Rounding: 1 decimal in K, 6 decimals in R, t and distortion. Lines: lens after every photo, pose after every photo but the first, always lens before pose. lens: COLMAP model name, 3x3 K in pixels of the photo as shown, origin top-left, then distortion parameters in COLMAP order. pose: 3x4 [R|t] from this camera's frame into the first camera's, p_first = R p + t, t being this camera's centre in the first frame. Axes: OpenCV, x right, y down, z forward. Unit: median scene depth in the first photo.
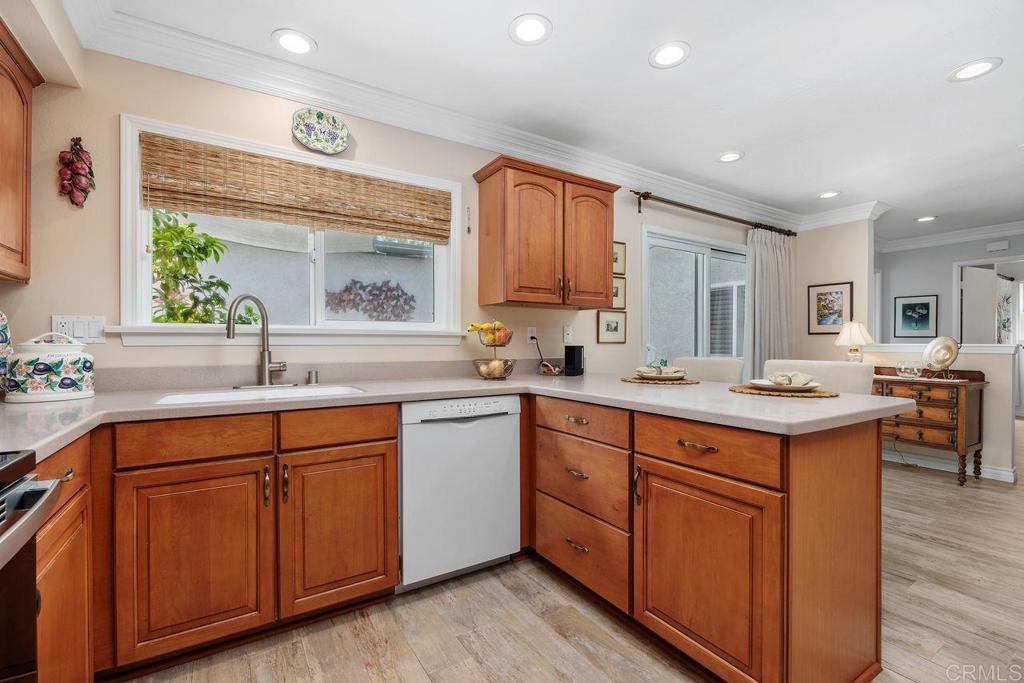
lens RADIAL K [[454.0, 0, 508.5], [0, 454.0, 340.9], [0, 0, 1]] dist [-0.002573, -0.000673]
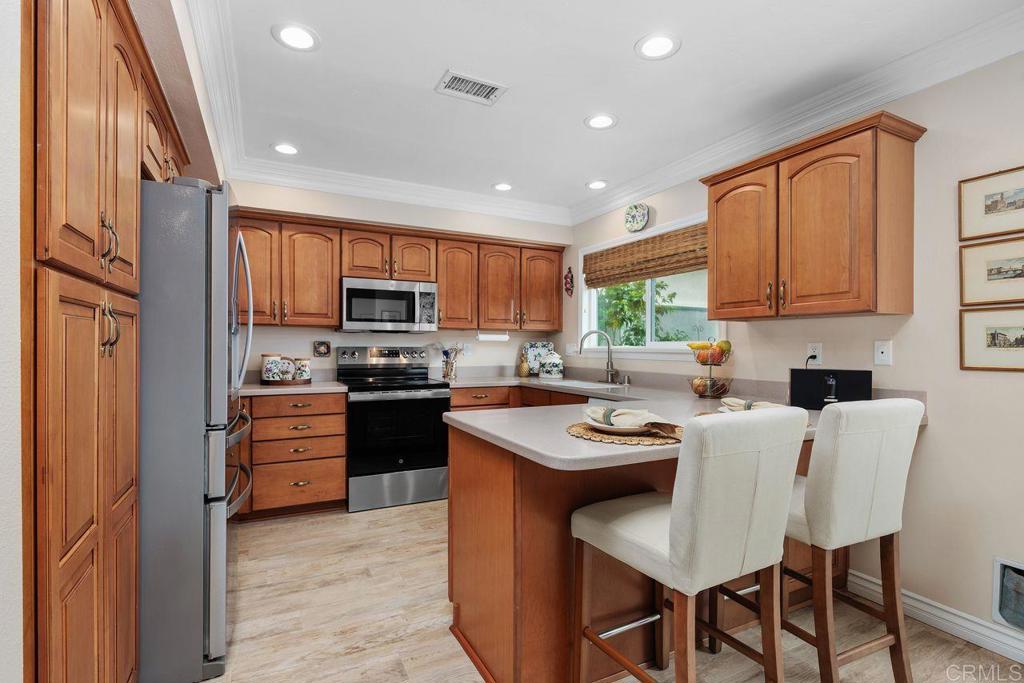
lens RADIAL K [[483.2, 0, 507.0], [0, 483.2, 344.8], [0, 0, 1]] dist [-0.002800, -0.000482]
pose [[-0.101582, -0.003358, -0.994822, 1.345106], [0.000885, 0.999994, -0.003466, -0.036458], [0.994827, -0.001232, -0.101578, 0.807781]]
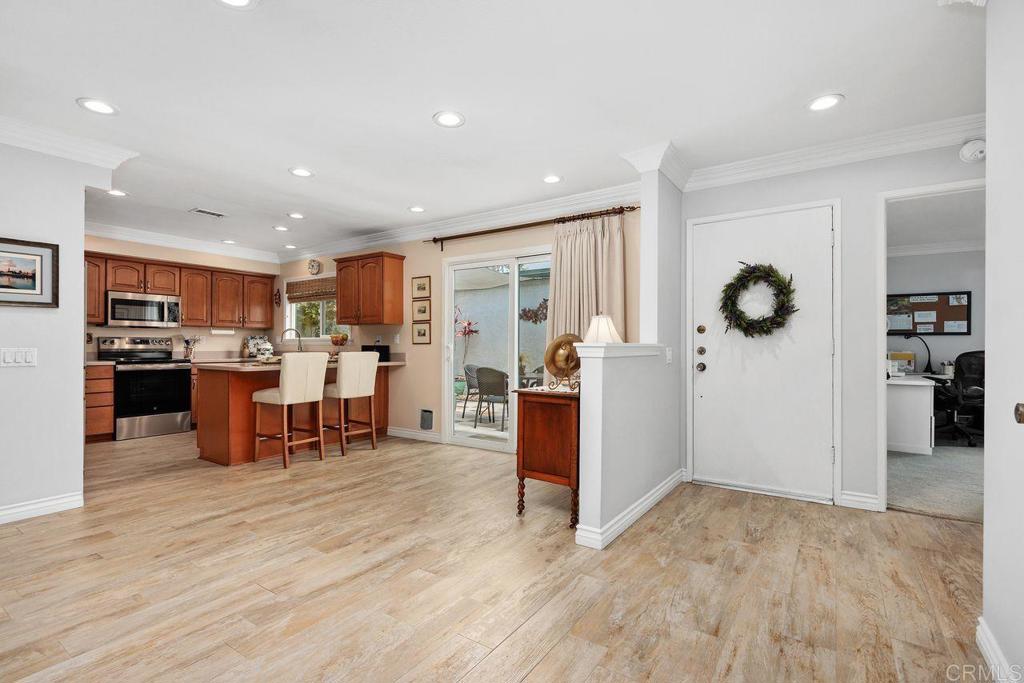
lens RADIAL K [[479.5, 0, 508.8], [0, 479.5, 343.4], [0, 0, 1]] dist [-0.001393, -0.000258]
pose [[0.389559, -0.003630, -0.920994, 2.977698], [0.001955, 0.999993, -0.003115, 0.014359], [0.920999, -0.000587, 0.389564, 1.050361]]
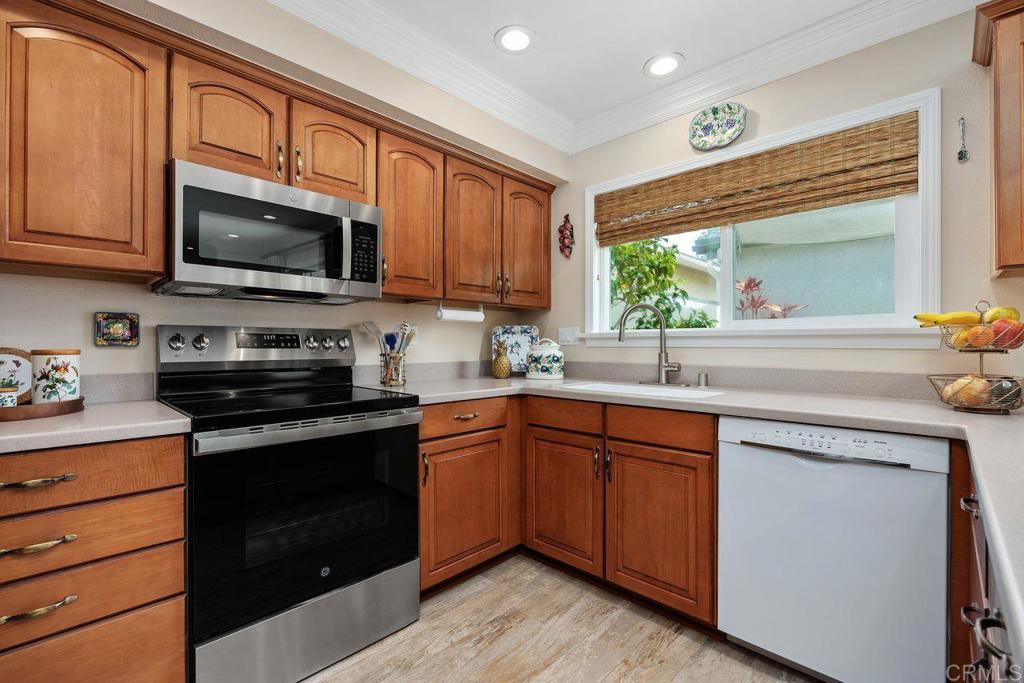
lens RADIAL K [[454.0, 0, 508.5], [0, 454.0, 340.9], [0, 0, 1]] dist [-0.002573, -0.000673]
pose [[0.229375, -0.005907, -0.973320, 0.465573], [0.003068, 0.999981, -0.005346, -0.001076], [0.973333, -0.001760, 0.229389, 0.380473]]
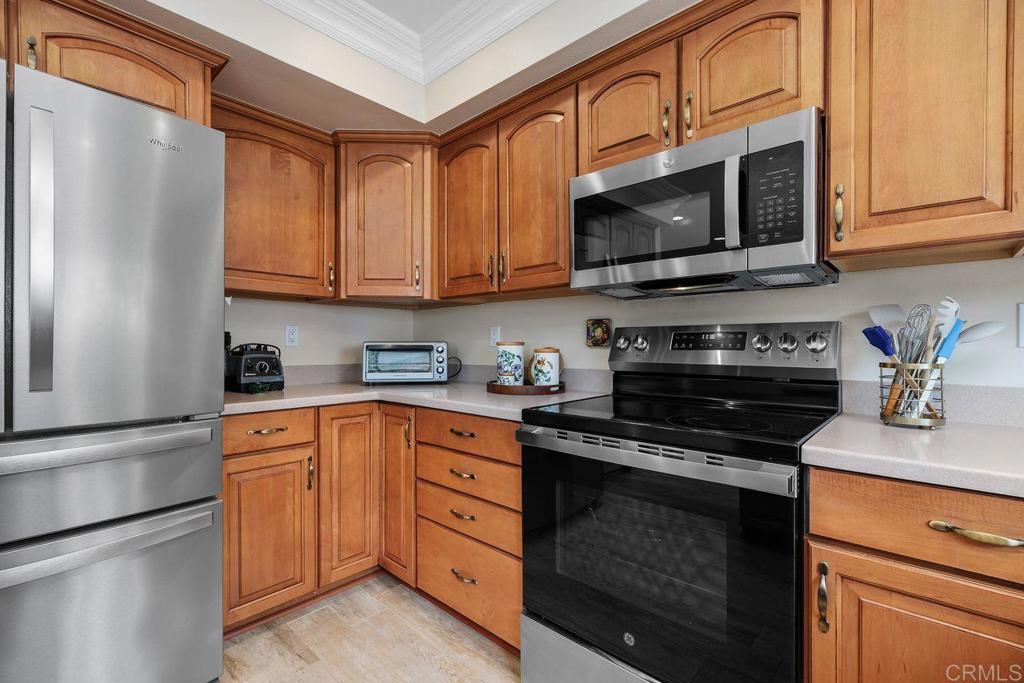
lens RADIAL K [[447.9, 0, 510.5], [0, 447.9, 348.5], [0, 0, 1]] dist [-0.002704, -0.000327]
pose [[-0.966154, 0.002055, -0.257957, -0.033210], [0.000871, 0.999989, 0.004704, 0.000796], [0.257963, 0.004321, -0.966145, 0.764889]]
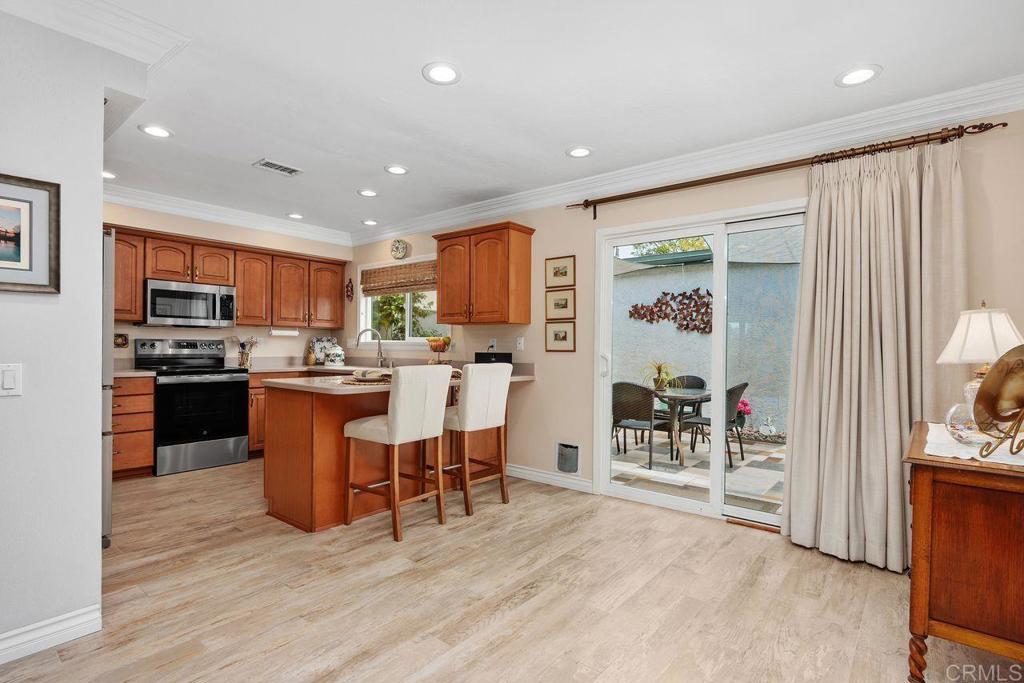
lens RADIAL K [[505.1, 0, 510.2], [0, 505.1, 346.8], [0, 0, 1]] dist [-0.003098, -0.000589]
pose [[0.315405, 0.003766, -0.948950, 2.182431], [-0.004285, 0.999988, 0.002544, -0.013909], [0.948948, 0.003264, 0.315417, 0.825672]]
